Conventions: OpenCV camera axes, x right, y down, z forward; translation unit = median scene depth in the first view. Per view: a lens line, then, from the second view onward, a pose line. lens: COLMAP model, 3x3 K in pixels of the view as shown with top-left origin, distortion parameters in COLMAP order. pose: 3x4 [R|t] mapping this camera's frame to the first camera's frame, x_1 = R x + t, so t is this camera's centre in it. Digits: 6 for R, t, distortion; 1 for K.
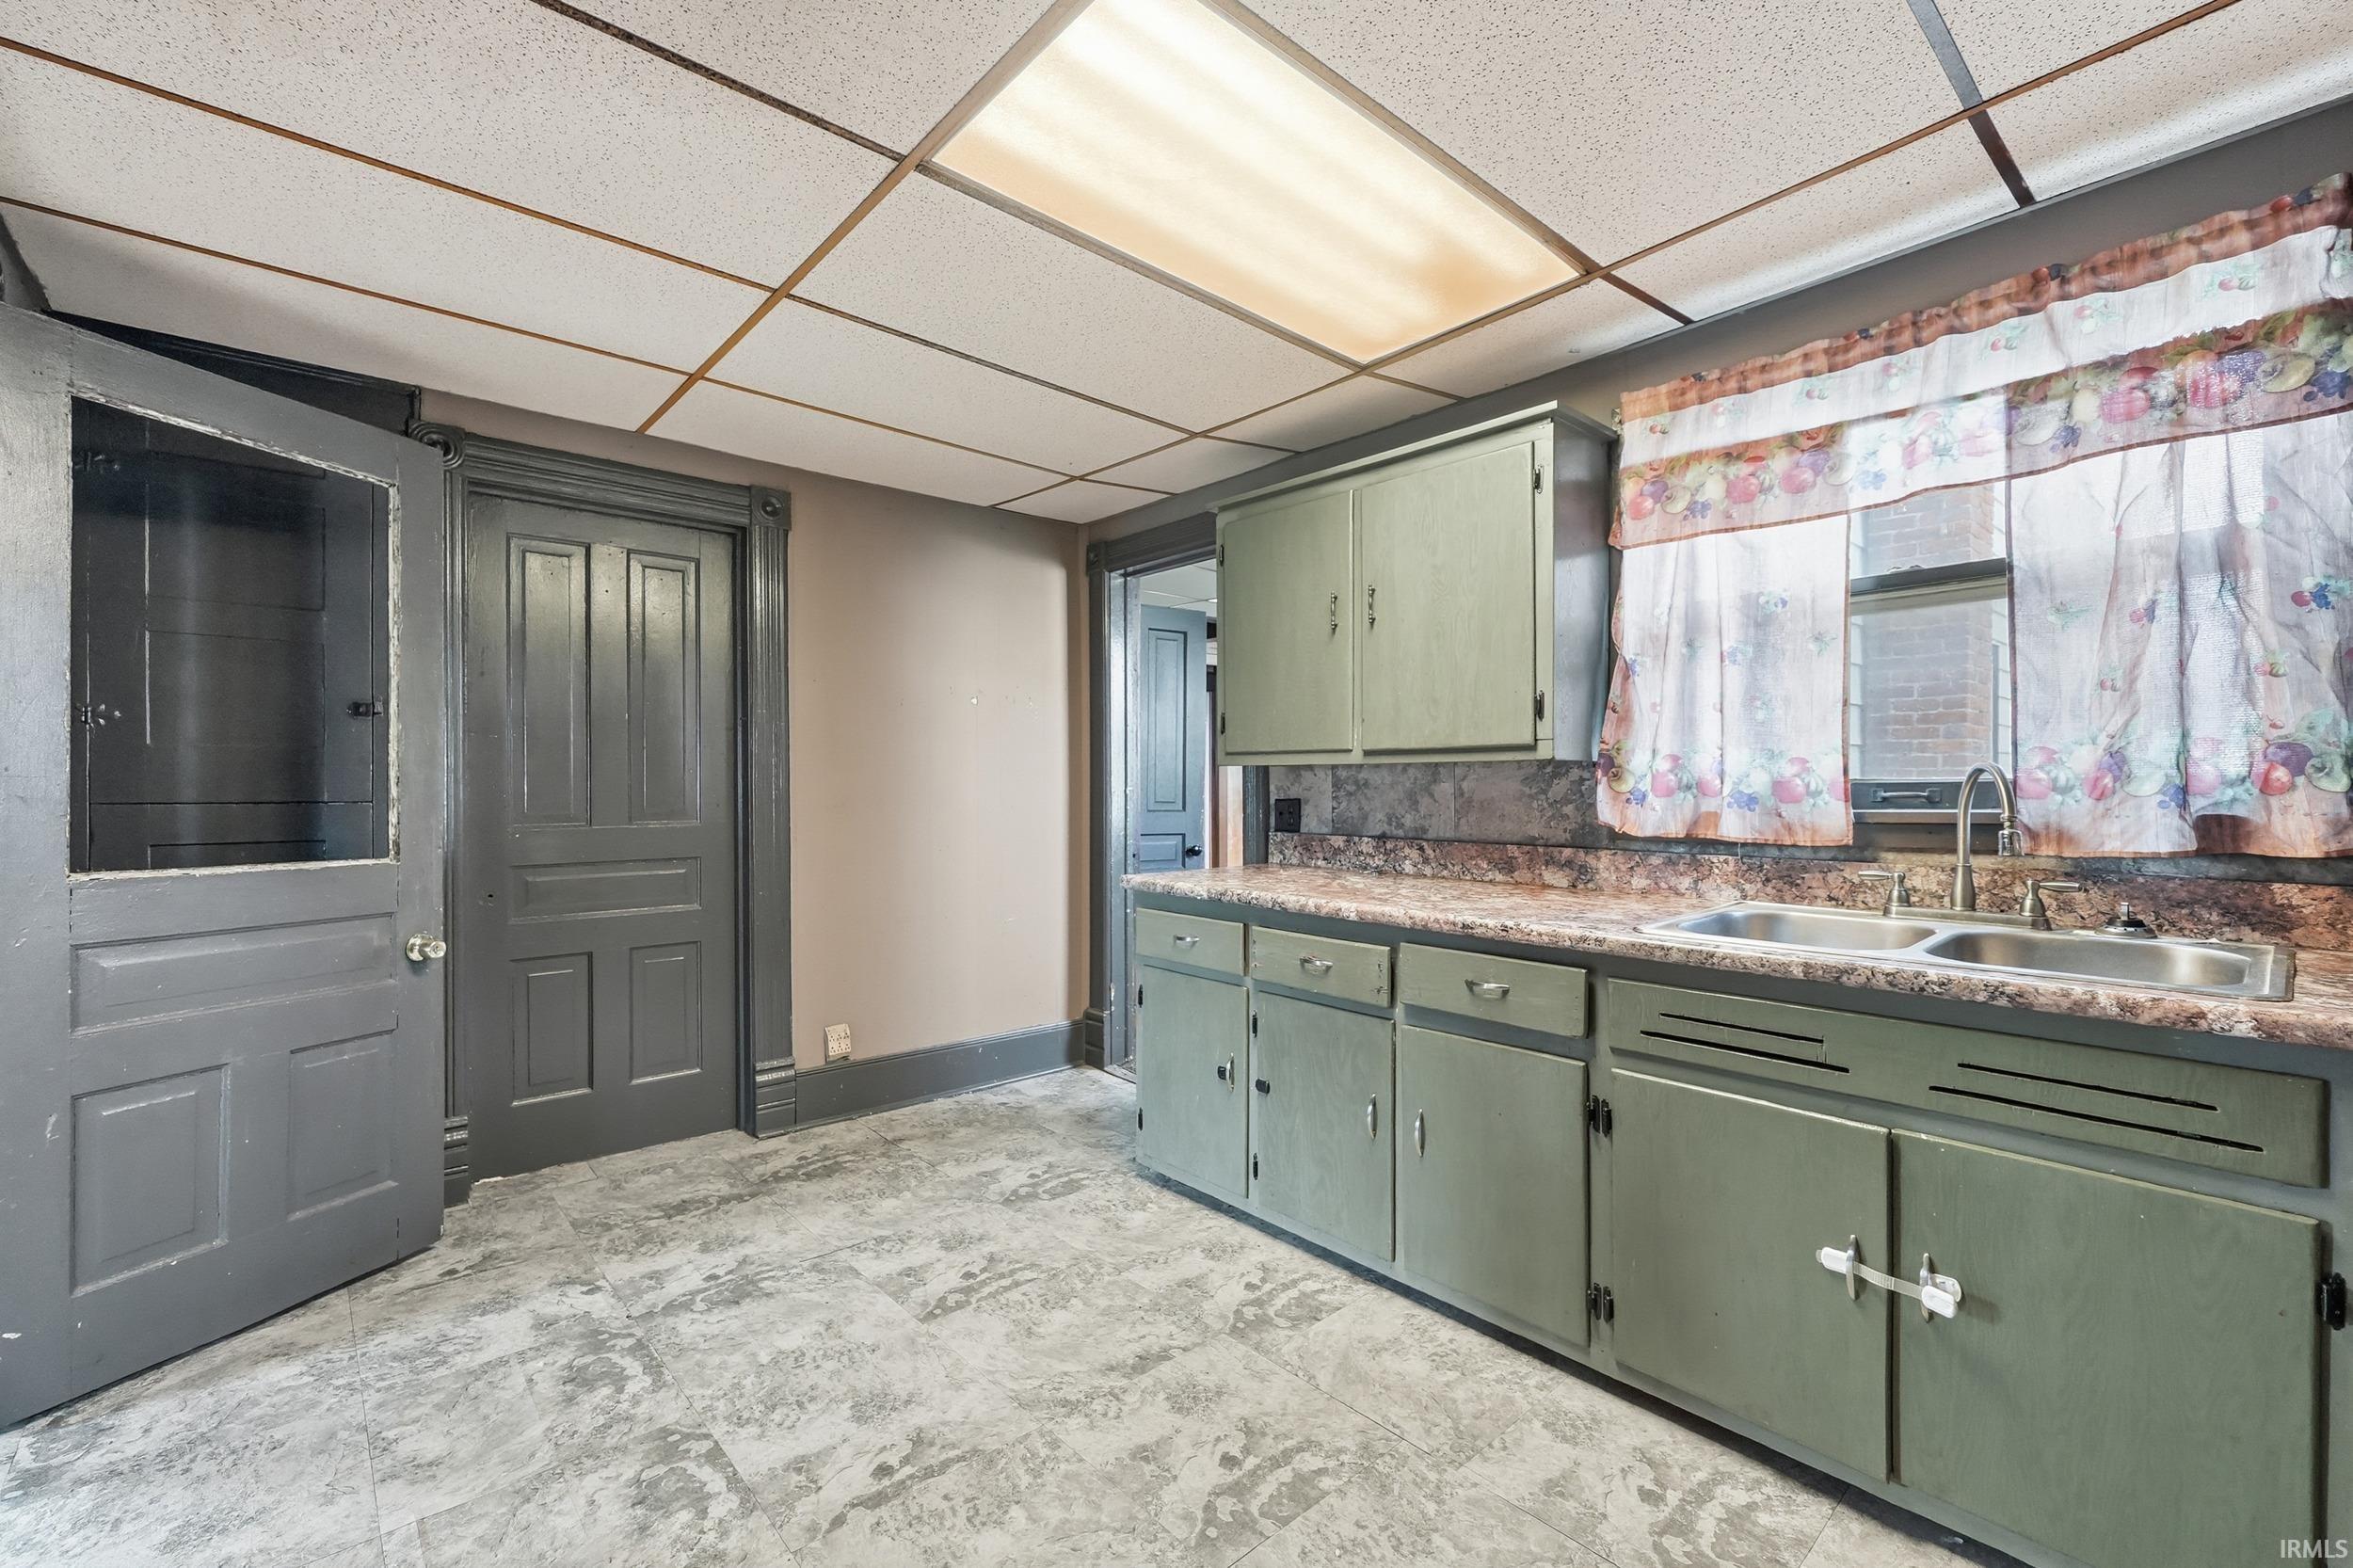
lens RADIAL K [[1005.9, 0, 1174.6], [0, 1005.9, 786.5], [0, 0, 1]] dist [0.000641, 0.000717]
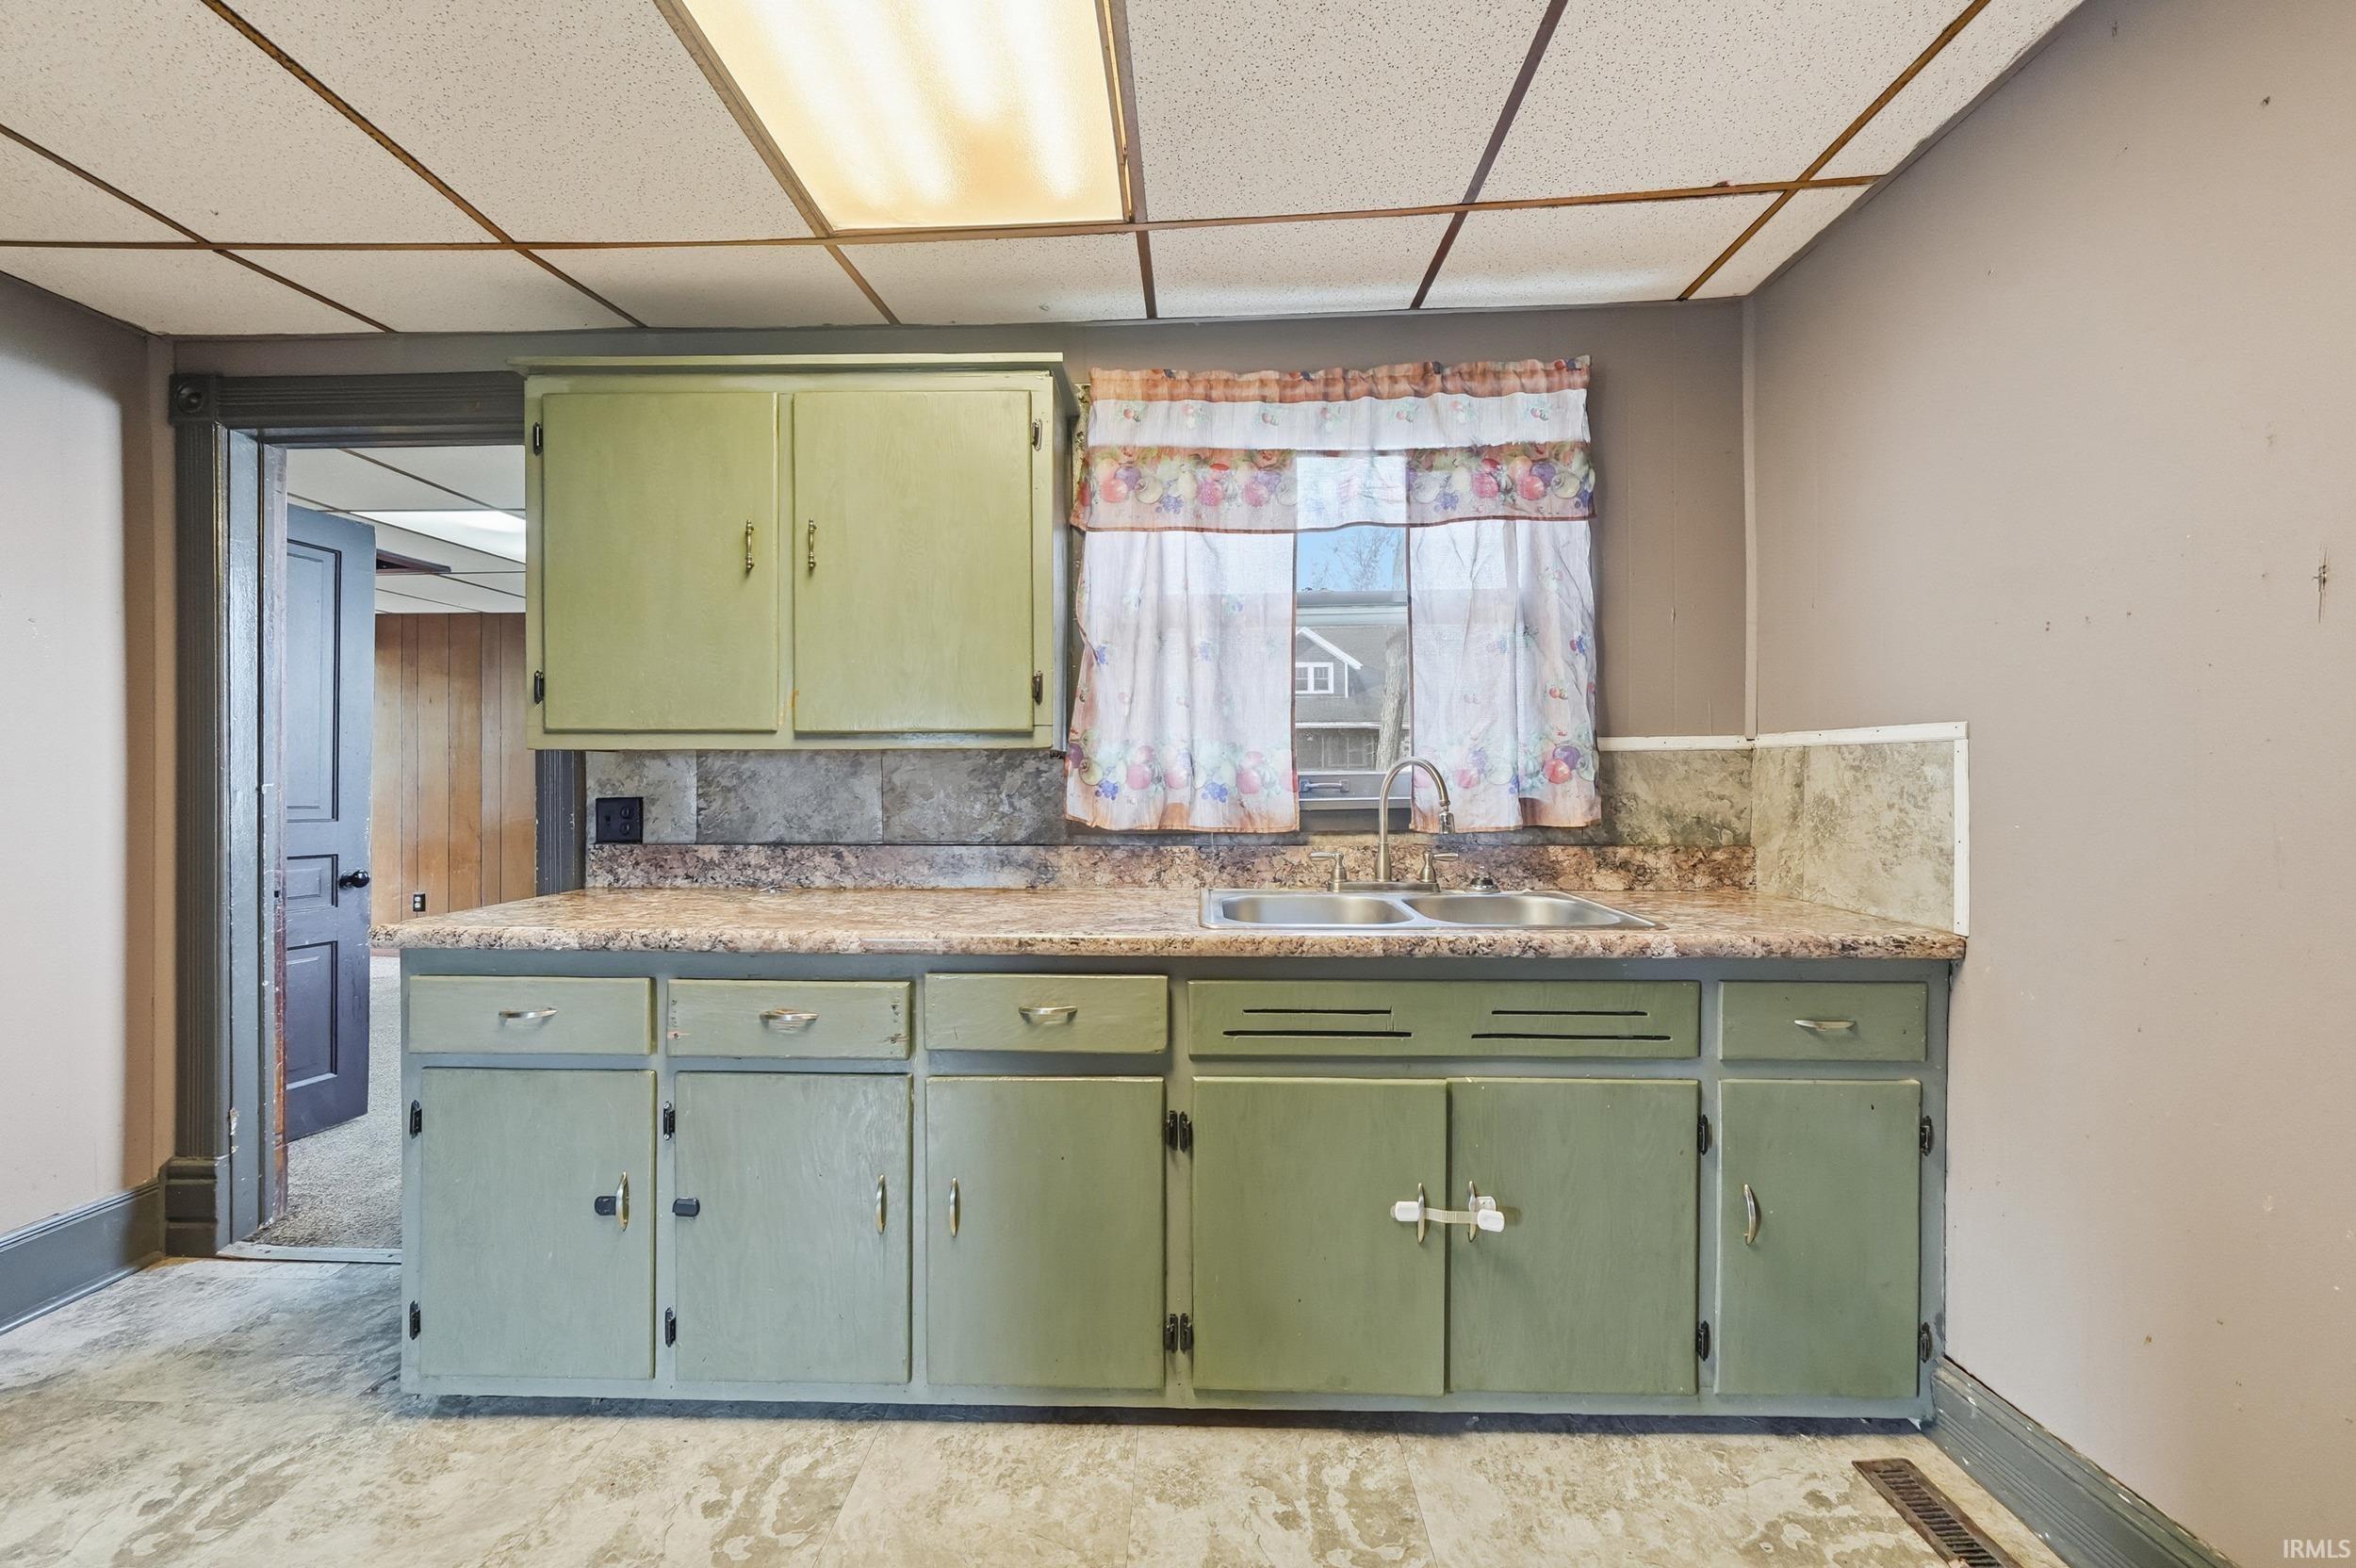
lens RADIAL K [[1007.2, 0, 1175.9], [0, 1007.2, 782.7], [0, 0, 1]] dist [0.000641, 0.000717]
pose [[0.681476, 0.000230, 0.731841, -0.218999], [0.003673, 0.999986, -0.003734, 0.008202], [-0.731832, 0.005233, 0.681465, 0.312657]]
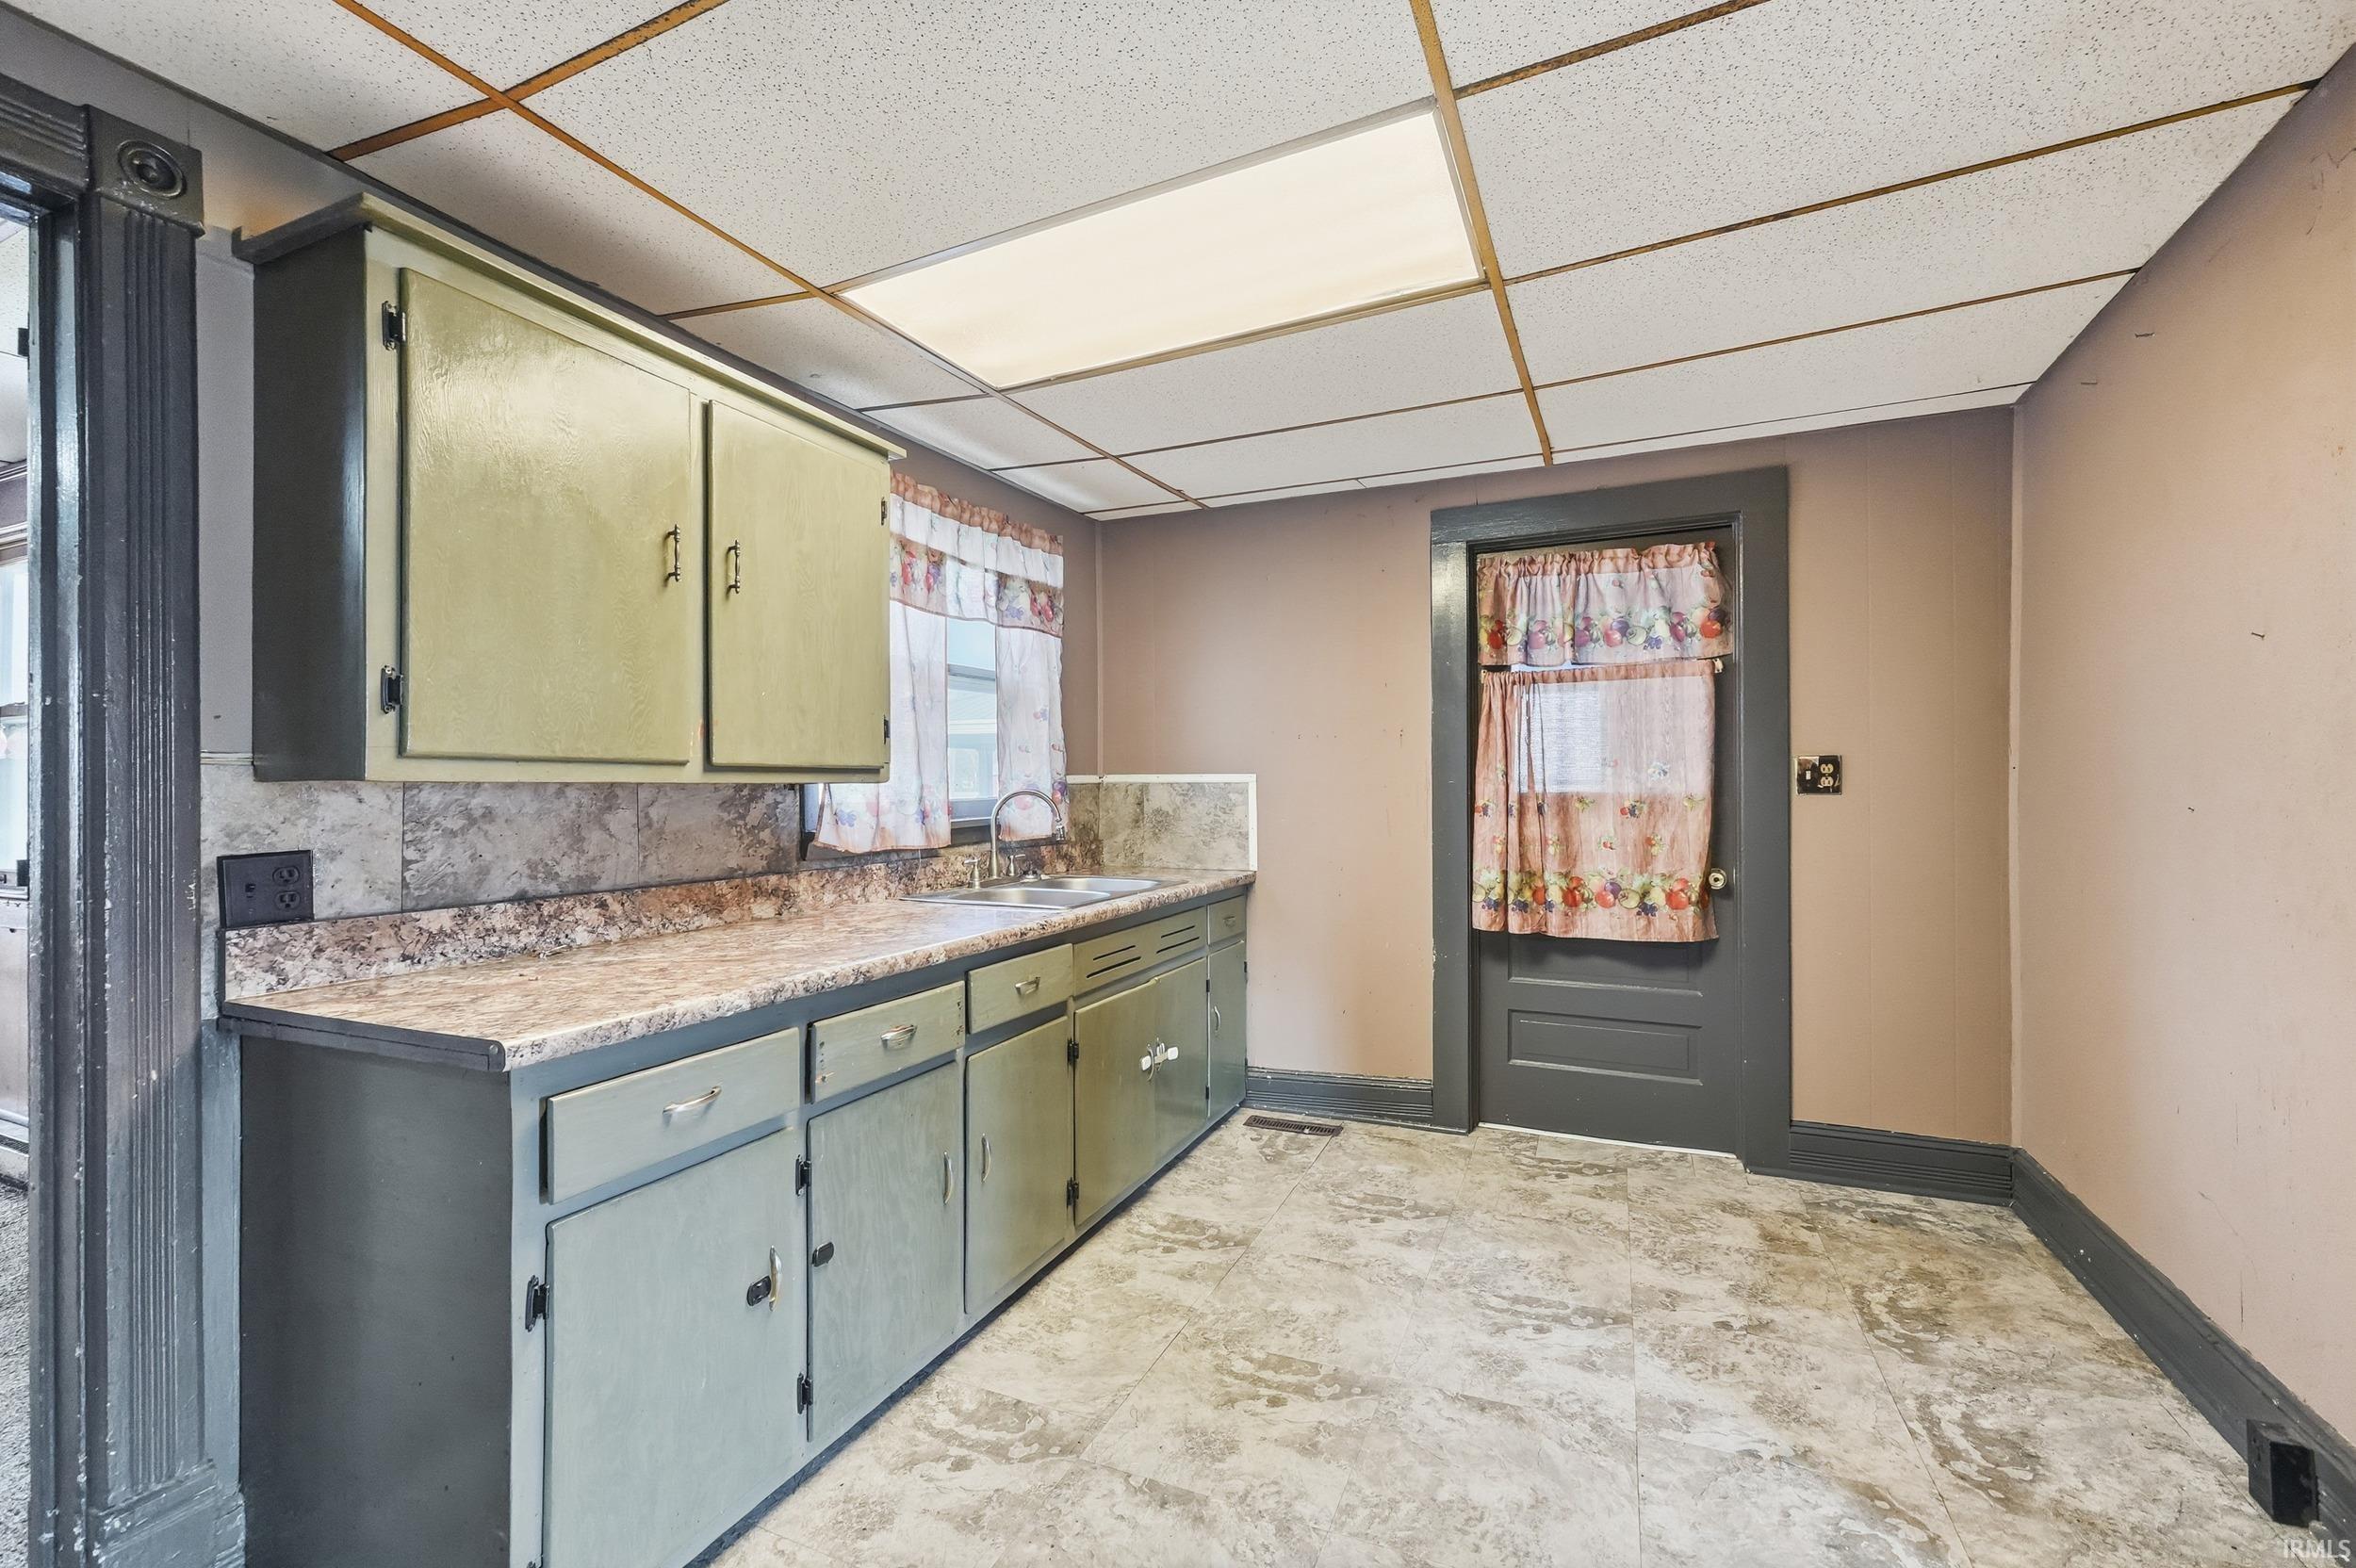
lens RADIAL K [[1007.2, 0, 1172.5], [0, 1007.2, 774.8], [0, 0, 1]] dist [0.000641, 0.000717]
pose [[-0.416659, 0.019891, 0.908845, -0.727336], [0.016653, 0.999760, -0.014246, -0.015645], [-0.908910, 0.009199, -0.416890, 1.214256]]
